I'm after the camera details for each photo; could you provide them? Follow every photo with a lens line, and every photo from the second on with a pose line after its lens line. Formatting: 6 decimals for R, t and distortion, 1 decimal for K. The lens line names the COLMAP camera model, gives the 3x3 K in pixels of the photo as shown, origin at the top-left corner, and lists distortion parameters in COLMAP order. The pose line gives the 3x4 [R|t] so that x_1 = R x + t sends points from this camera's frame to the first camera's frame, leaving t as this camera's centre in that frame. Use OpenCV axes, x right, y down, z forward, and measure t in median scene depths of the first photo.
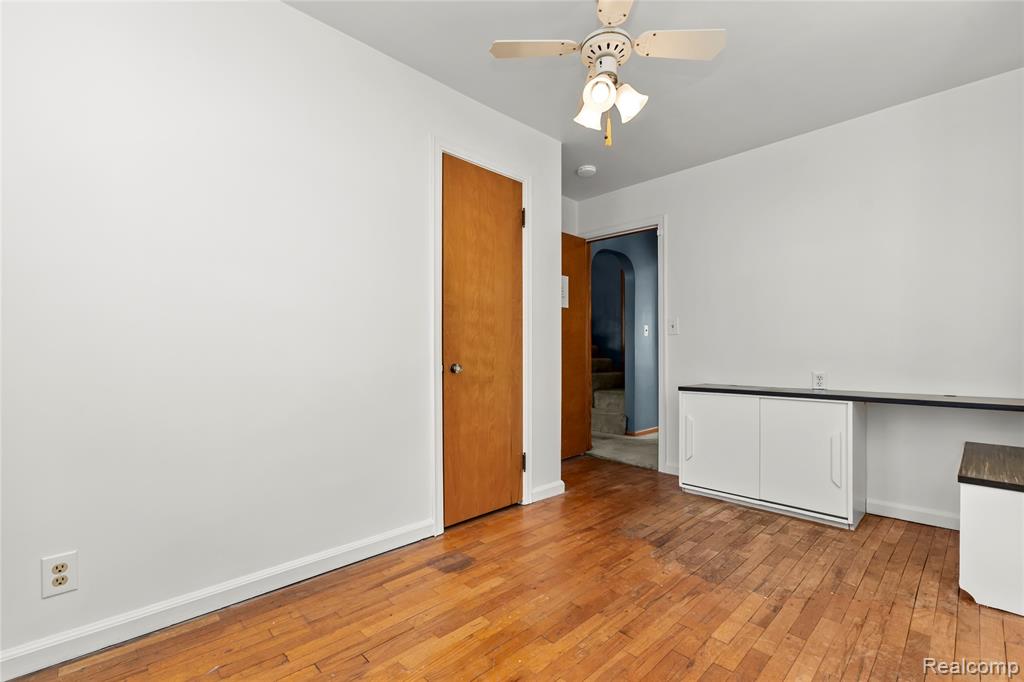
lens RADIAL K [[449.6, 0, 512.9], [0, 449.6, 342.9], [0, 0, 1]] dist [0.020745, -0.001052]
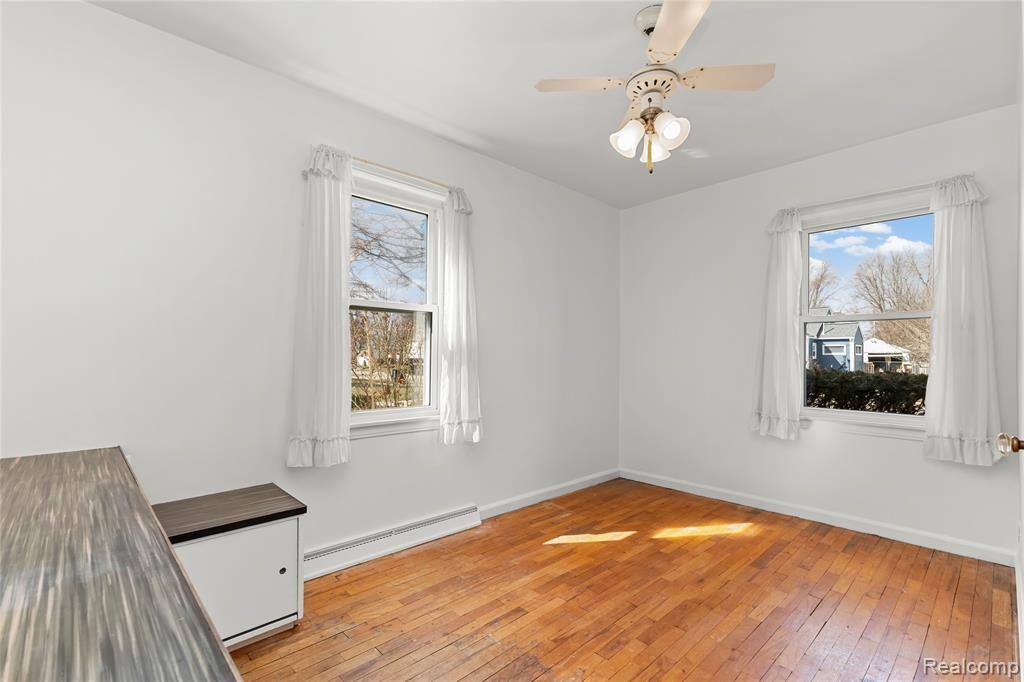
lens RADIAL K [[454.2, 0, 516.1], [0, 454.2, 350.6], [0, 0, 1]] dist [0.025909, -0.000540]
pose [[-0.999957, -0.007131, 0.005868, 0.525162], [-0.007293, 0.999579, -0.028083, -0.030419], [-0.005665, -0.028124, -0.999588, 2.121721]]
